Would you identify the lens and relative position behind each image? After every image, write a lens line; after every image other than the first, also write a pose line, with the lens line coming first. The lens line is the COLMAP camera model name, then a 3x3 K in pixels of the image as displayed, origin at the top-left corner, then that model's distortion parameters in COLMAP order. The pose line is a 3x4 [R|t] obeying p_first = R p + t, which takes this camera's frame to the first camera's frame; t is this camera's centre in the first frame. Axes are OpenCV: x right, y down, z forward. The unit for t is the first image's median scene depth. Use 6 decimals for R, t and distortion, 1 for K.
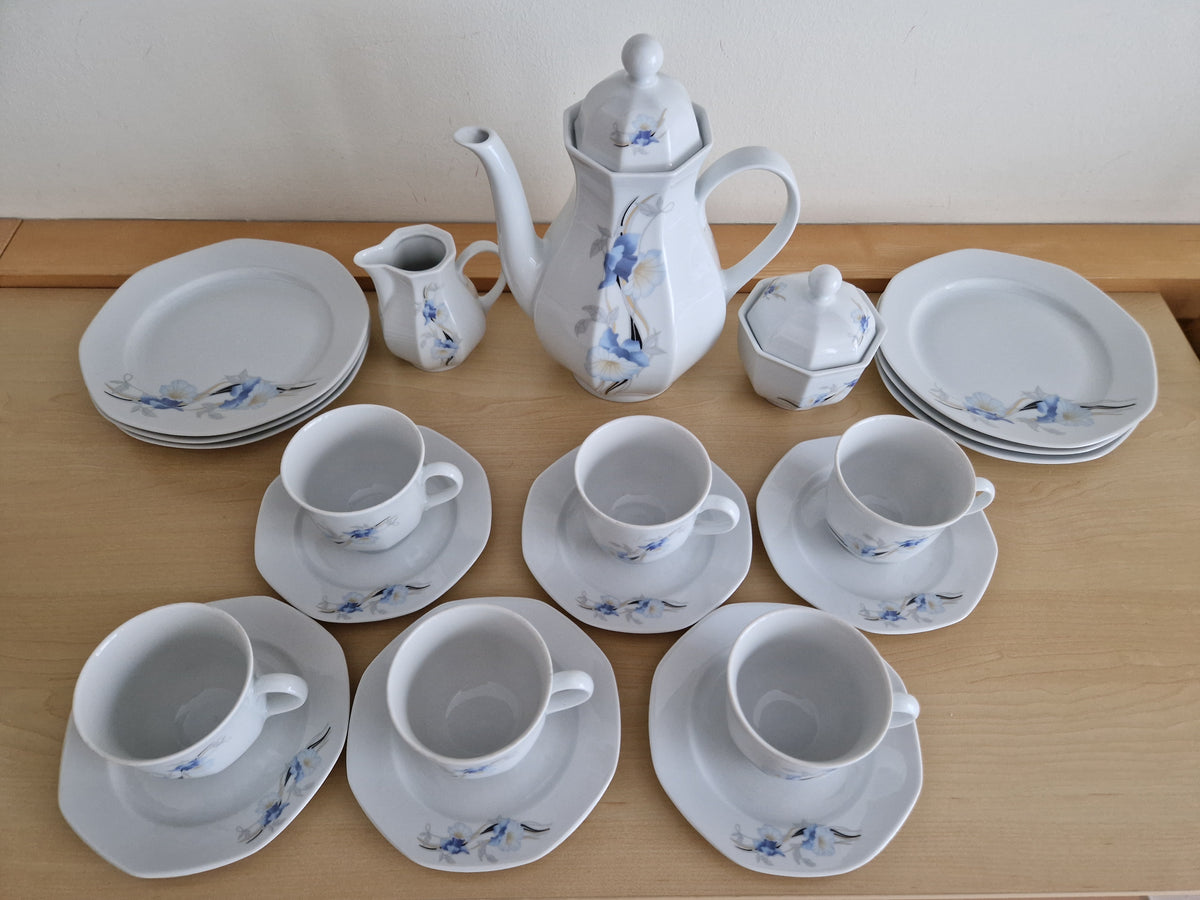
lens RADIAL K [[794.9, 0, 601.6], [0, 794.9, 455.2], [0, 0, 1]] dist [0.021177, -0.017135]
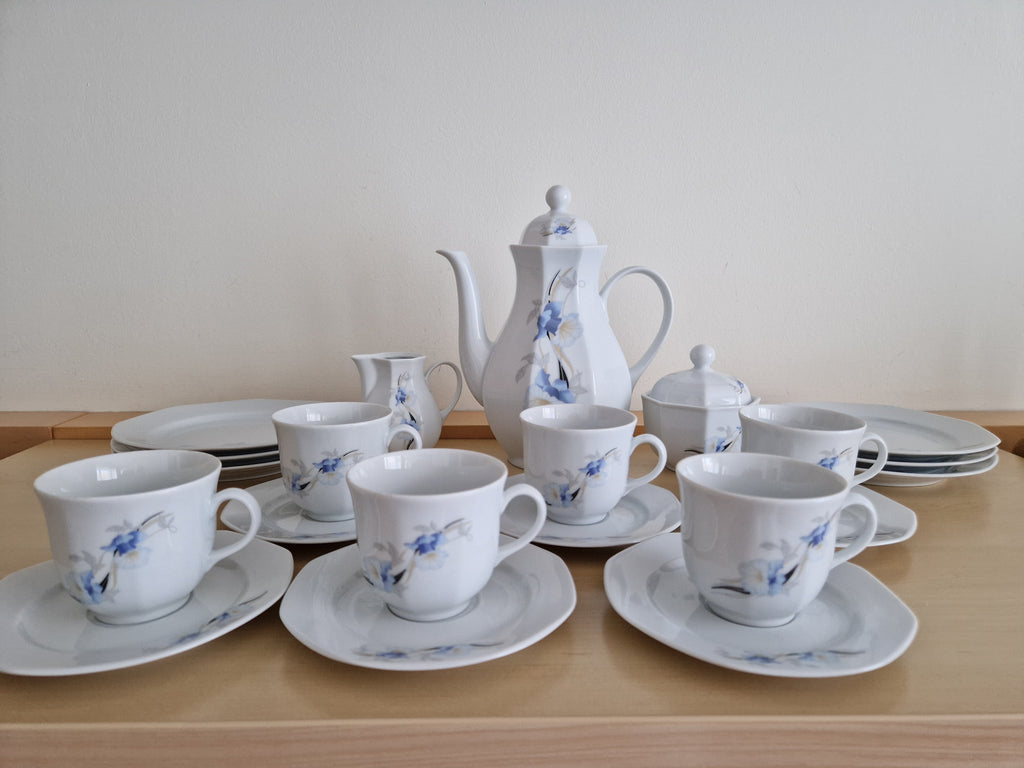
lens RADIAL K [[678.3, 0, 511.5], [0, 678.3, 391.2], [0, 0, 1]] dist [0.021177, -0.017135]
pose [[0.999933, -0.011389, 0.002004, -0.045869], [0.009660, 0.727348, -0.686200, 0.654689], [0.006357, 0.686174, 0.727410, 0.230682]]
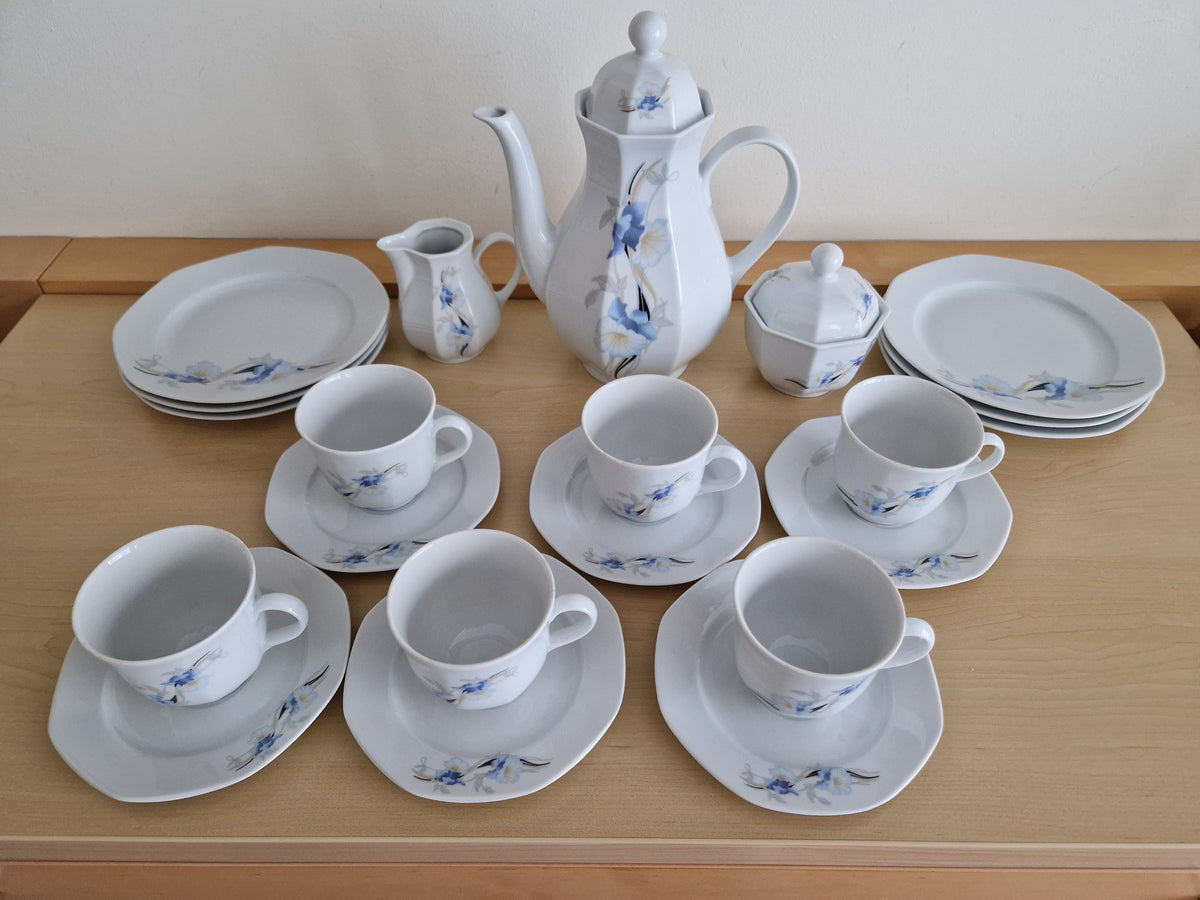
lens RADIAL K [[794.9, 0, 599.2], [0, 794.9, 459.6], [0, 0, 1]] dist [0.021177, -0.017135]
pose [[0.999596, 0.004317, -0.028081, 0.016136], [-0.008257, 0.989868, -0.141752, 0.205179], [0.027185, 0.141926, 0.989504, 0.004834]]
